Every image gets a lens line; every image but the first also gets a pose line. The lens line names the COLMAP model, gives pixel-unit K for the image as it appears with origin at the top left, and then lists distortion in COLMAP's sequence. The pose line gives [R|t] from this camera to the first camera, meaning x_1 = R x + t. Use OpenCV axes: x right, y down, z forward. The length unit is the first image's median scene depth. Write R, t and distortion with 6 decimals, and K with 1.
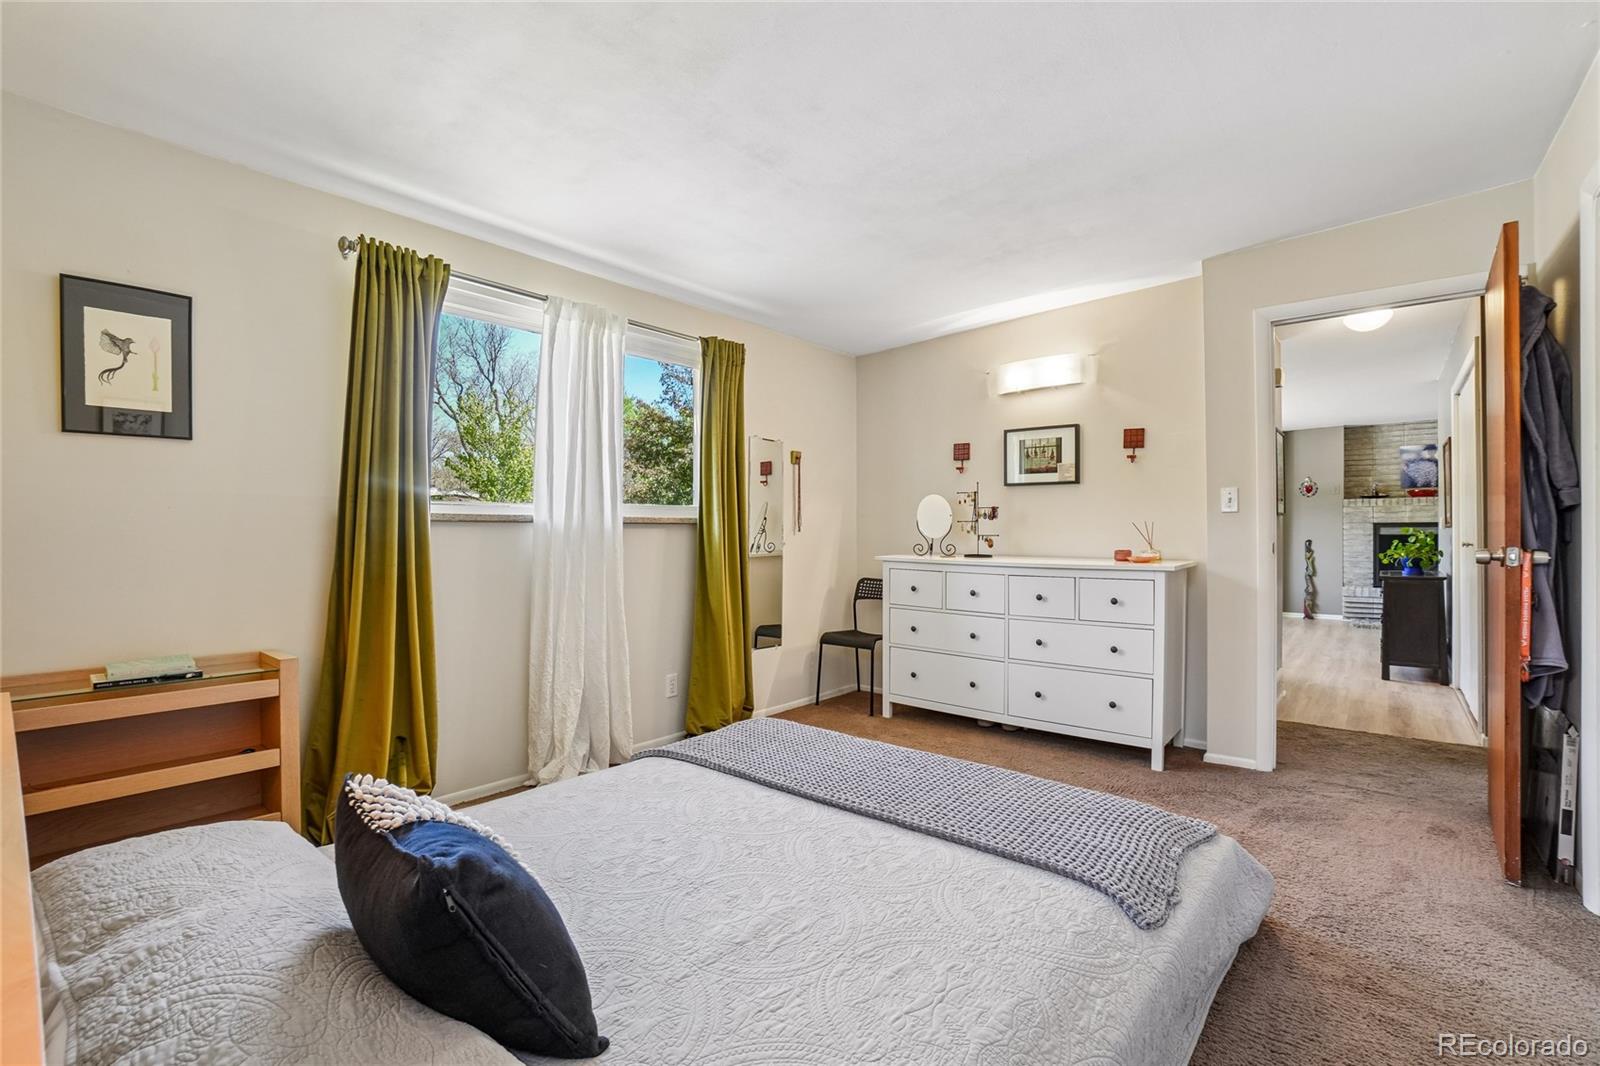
lens RADIAL K [[717.5, 0, 800.1], [0, 717.5, 524.6], [0, 0, 1]] dist [-0.063721, 0.024954]
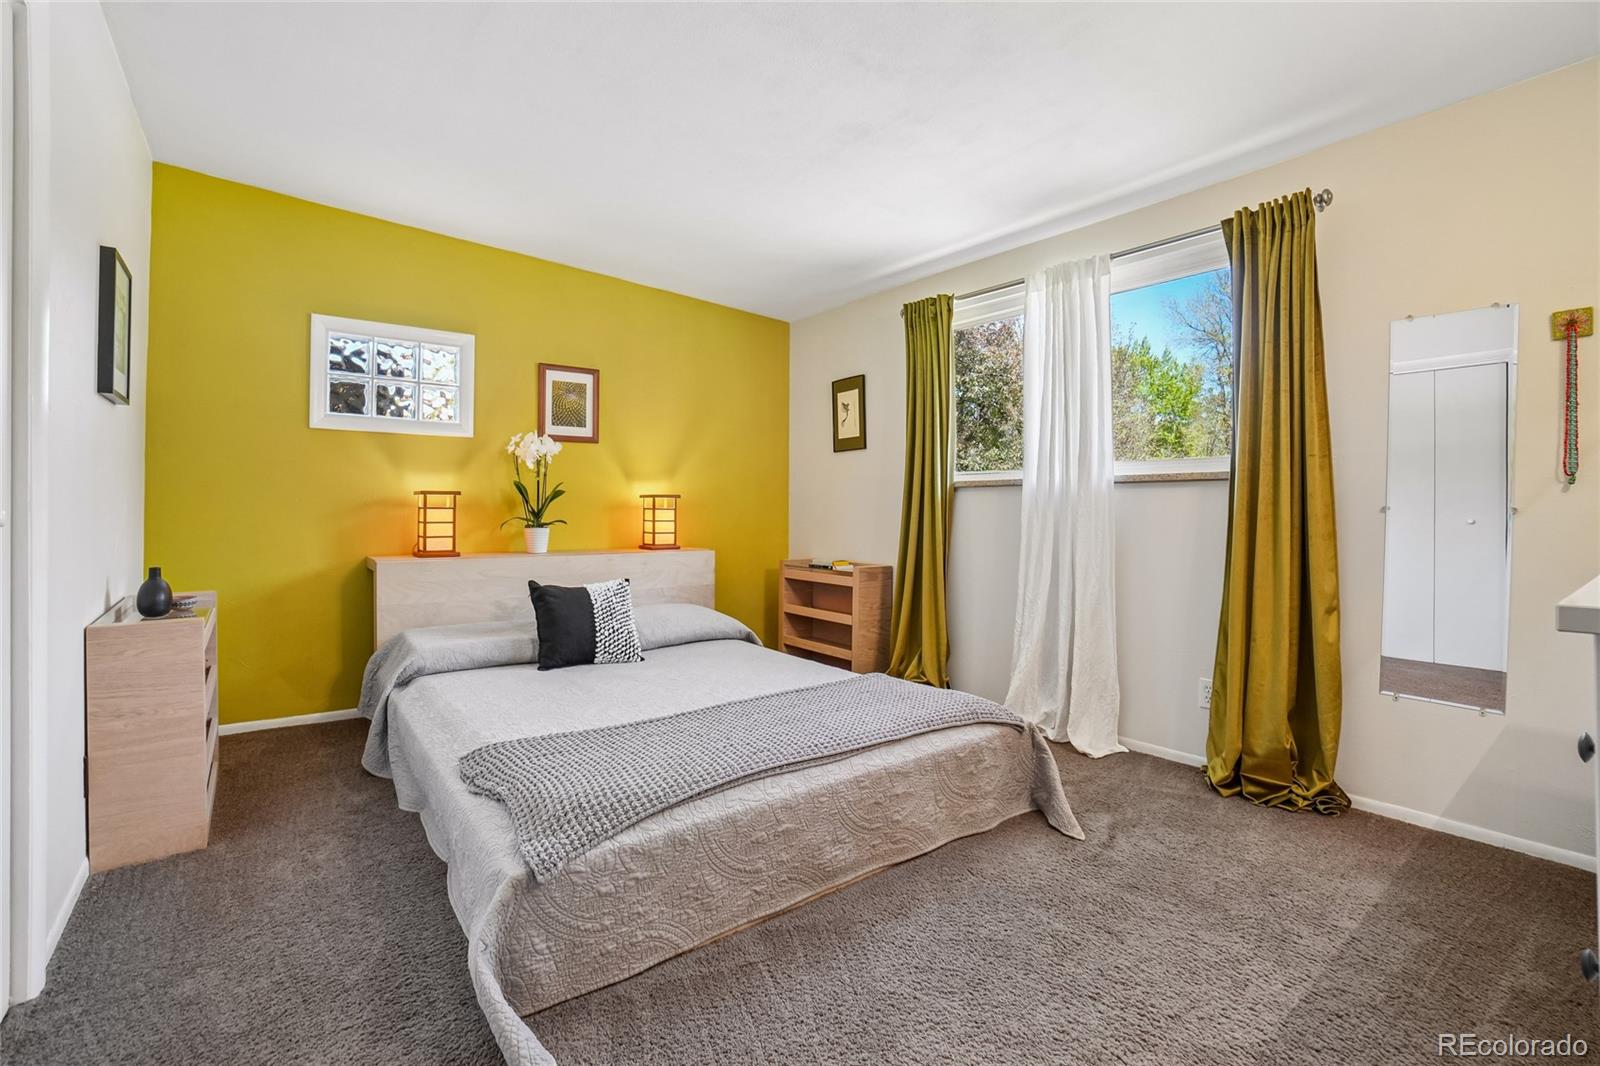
lens RADIAL K [[717.5, 0, 800.1], [0, 717.5, 524.6], [0, 0, 1]] dist [-0.063721, 0.024954]
pose [[-0.212742, 0.022306, -0.976854, 1.014243], [0.007223, 0.999748, 0.021256, 0.040262], [0.977082, -0.002534, -0.212850, 1.154482]]
